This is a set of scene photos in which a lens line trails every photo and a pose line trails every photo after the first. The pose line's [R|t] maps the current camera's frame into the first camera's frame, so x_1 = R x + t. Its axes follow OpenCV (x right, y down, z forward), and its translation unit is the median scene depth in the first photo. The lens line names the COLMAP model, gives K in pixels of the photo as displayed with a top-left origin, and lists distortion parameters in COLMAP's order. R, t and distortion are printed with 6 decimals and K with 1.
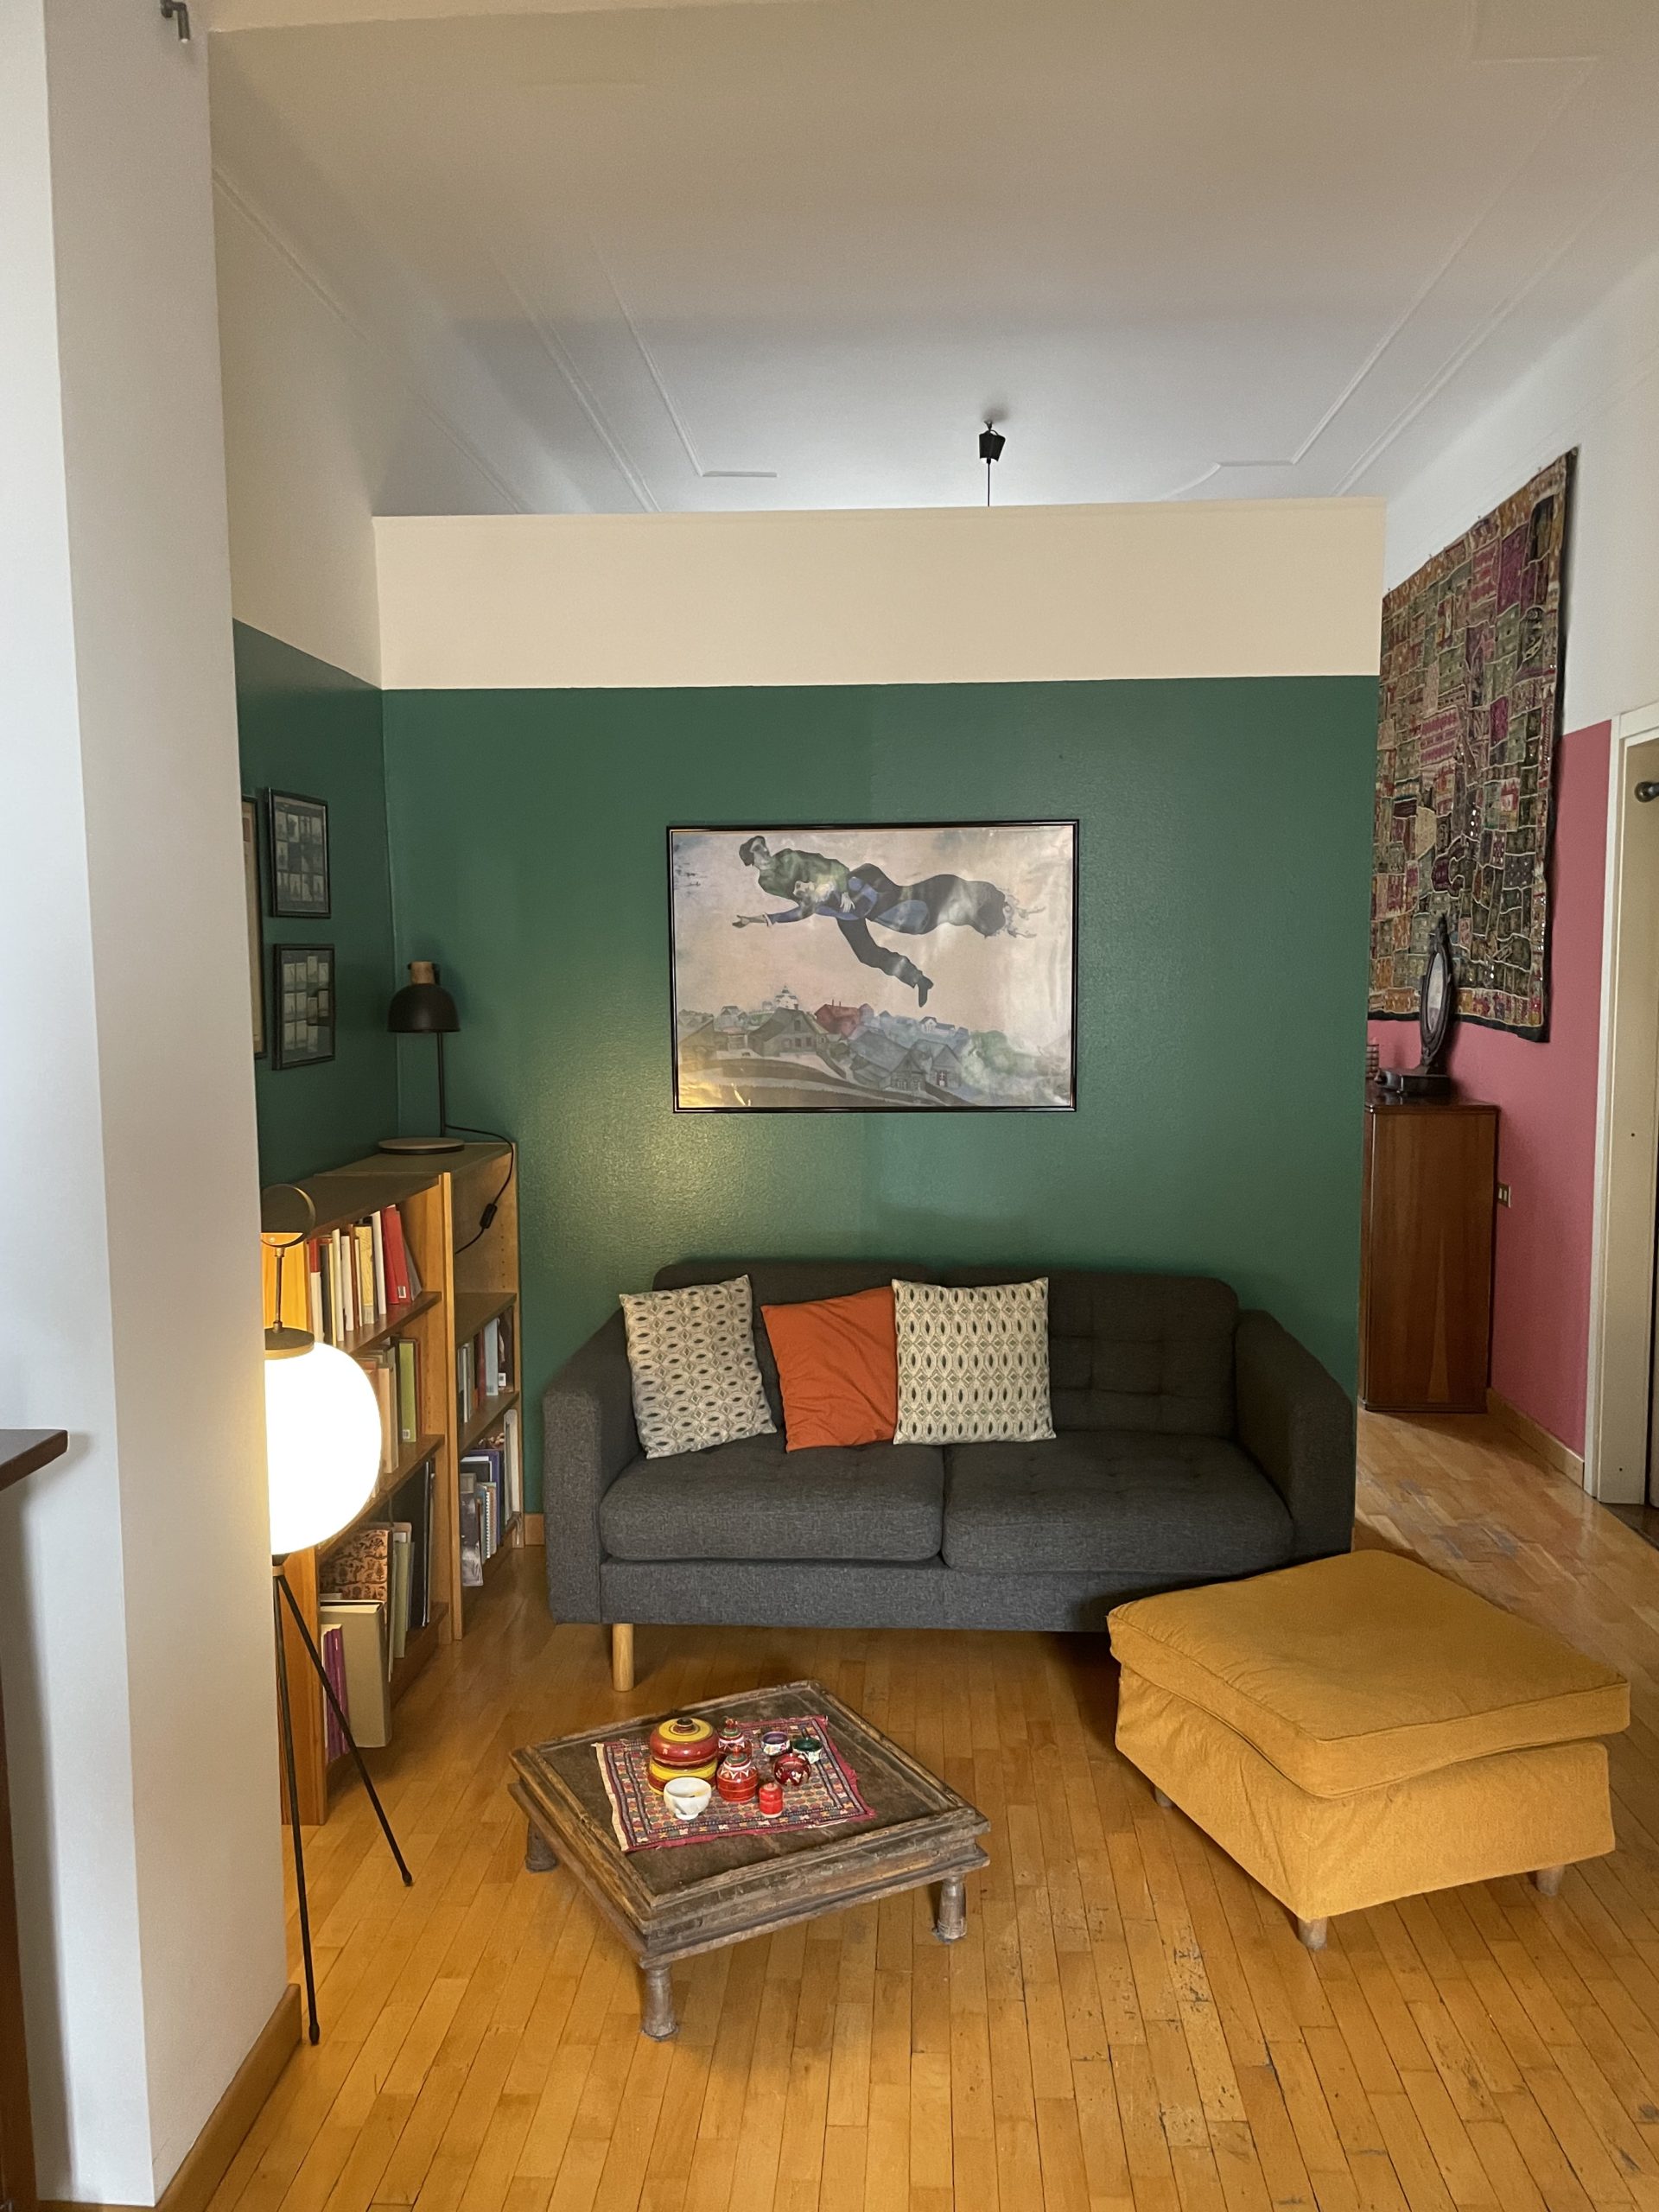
lens RADIAL K [[1685.5, 0, 848.1], [0, 1685.5, 1114.0], [0, 0, 1]] dist [0.039897, -0.042061]
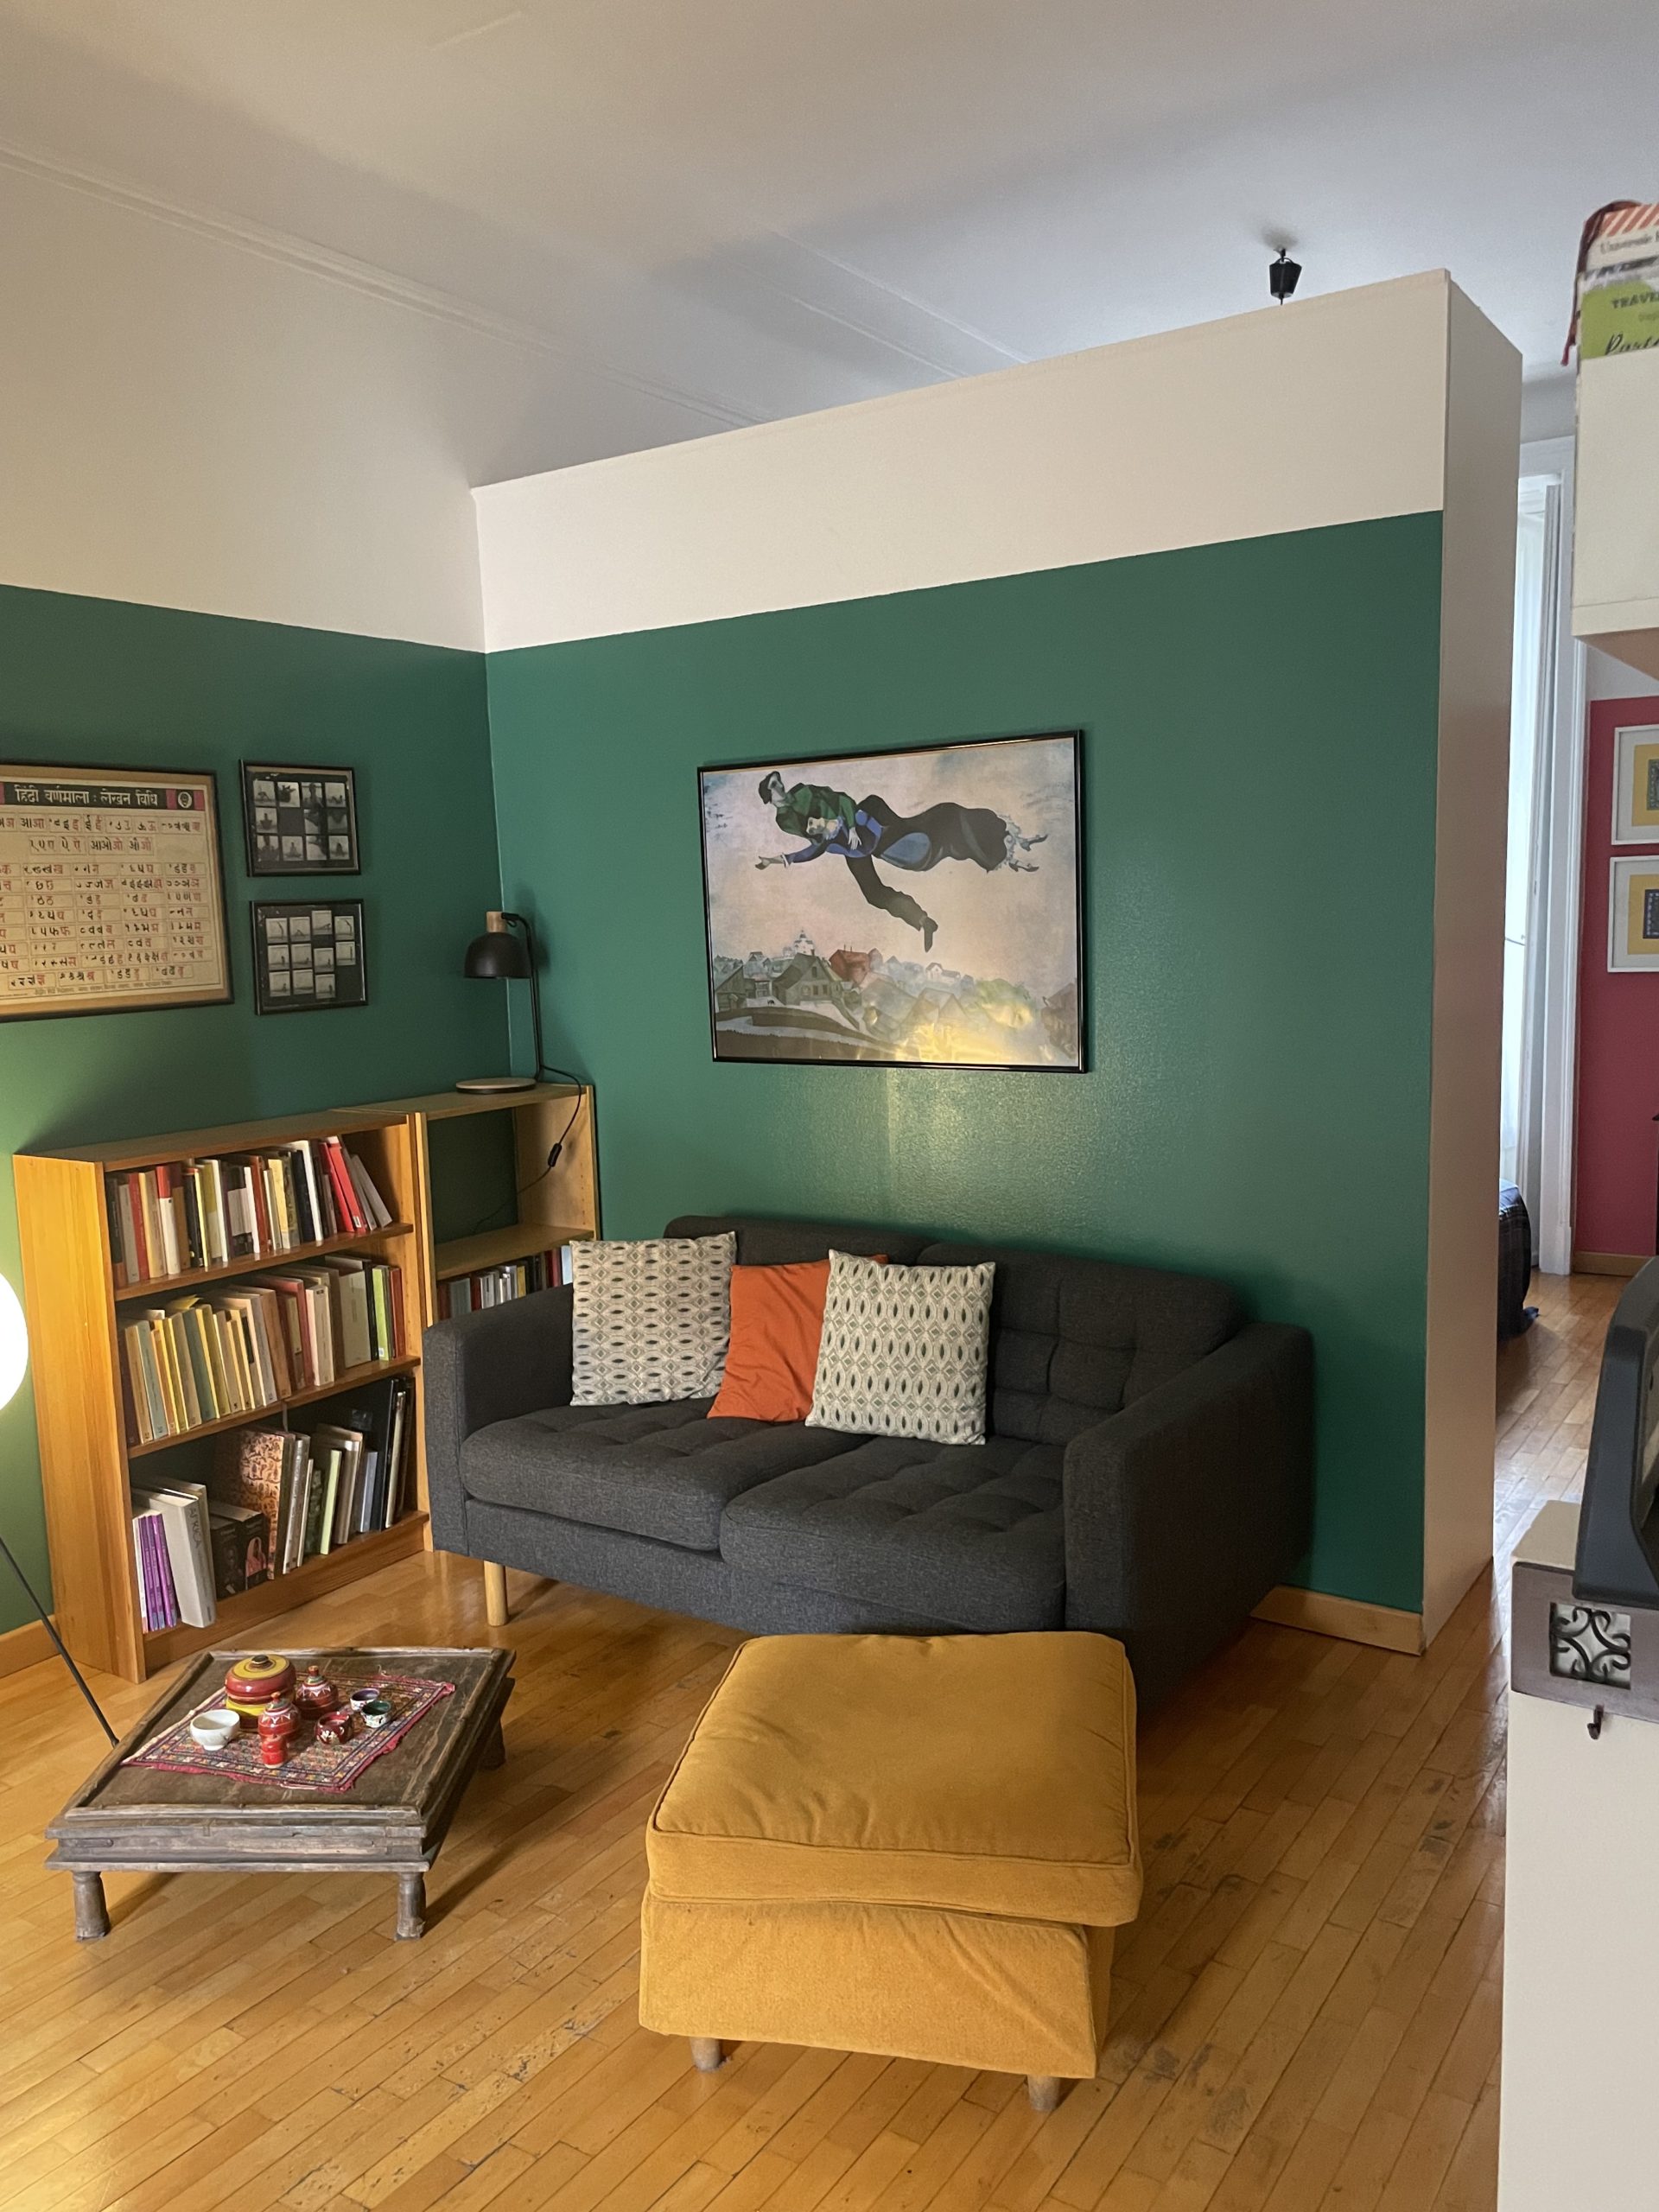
lens RADIAL K [[1685.5, 0, 835.5], [0, 1685.5, 1116.3], [0, 0, 1]] dist [0.039897, -0.042061]
pose [[0.855378, 0.045375, -0.516013, 0.496379], [-0.022825, 0.998490, 0.049964, -0.020644], [0.517501, -0.030960, 0.855122, 0.211458]]
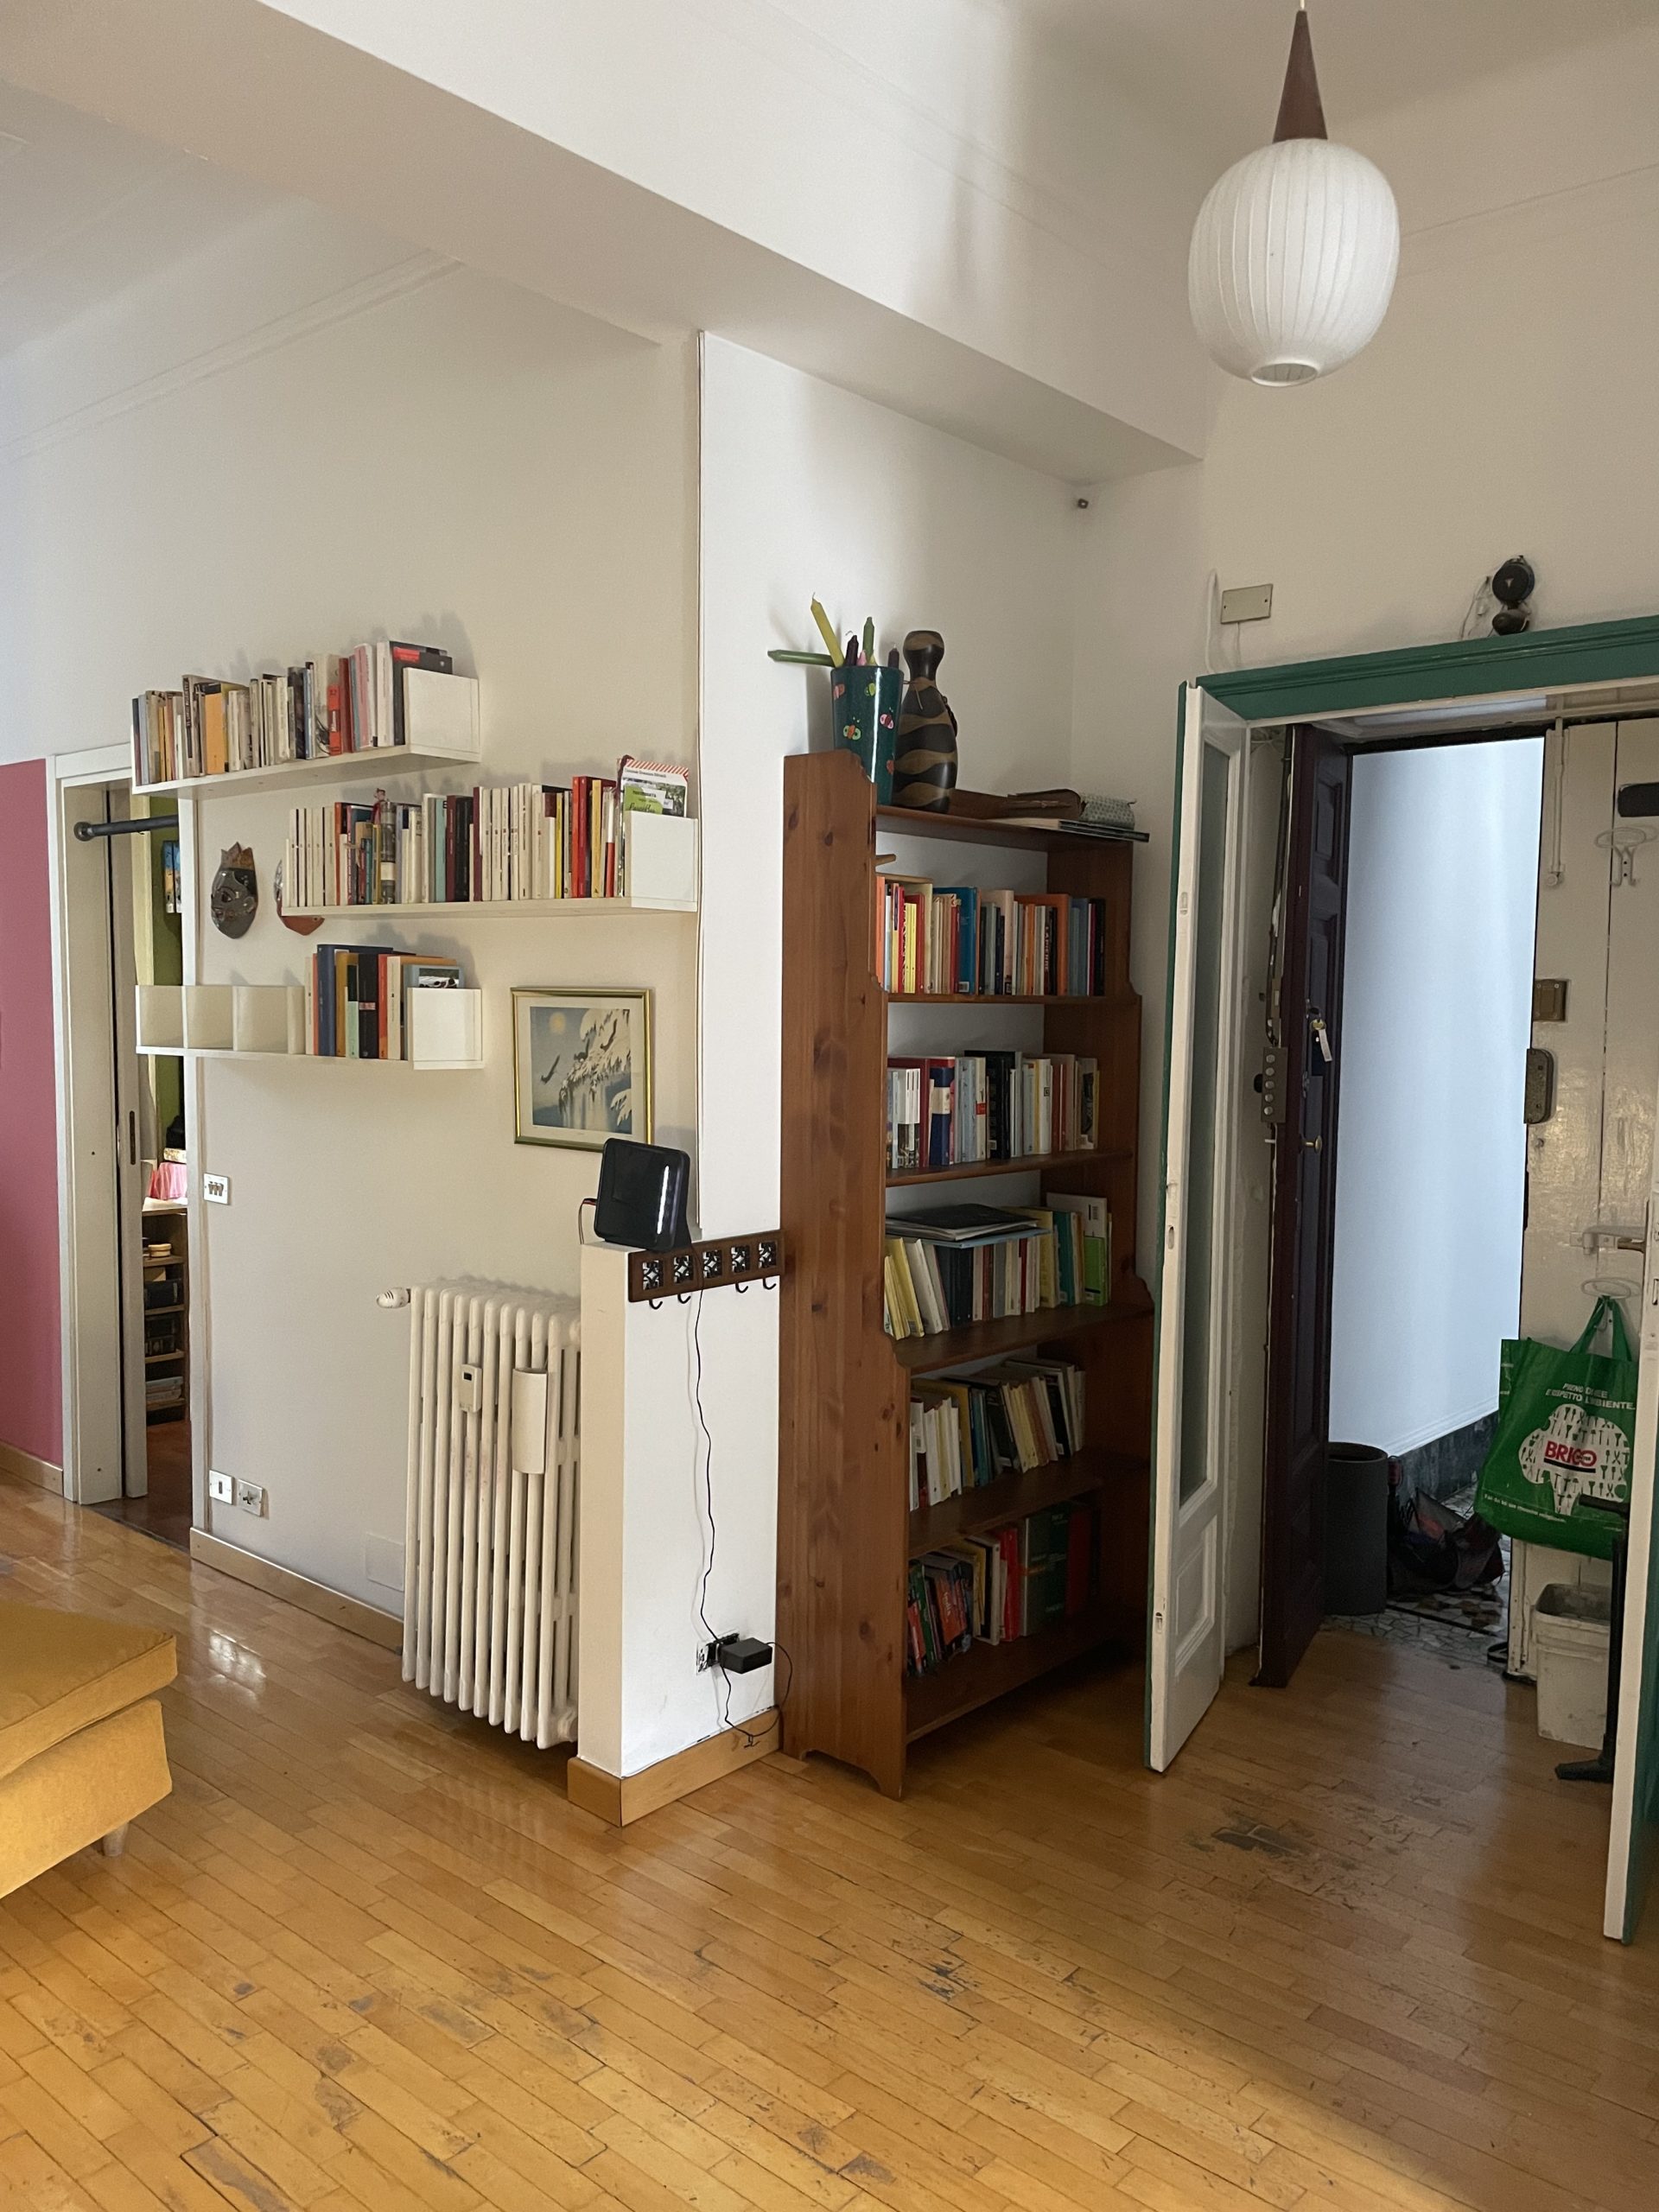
lens RADIAL K [[1685.5, 0, 839.5], [0, 1685.5, 1123.3], [0, 0, 1]] dist [0.039897, -0.042061]
pose [[0.618172, -0.039752, 0.785037, -0.091041], [0.050292, 0.998674, 0.010969, 0.005774], [-0.784433, 0.032700, 0.619351, -0.027925]]
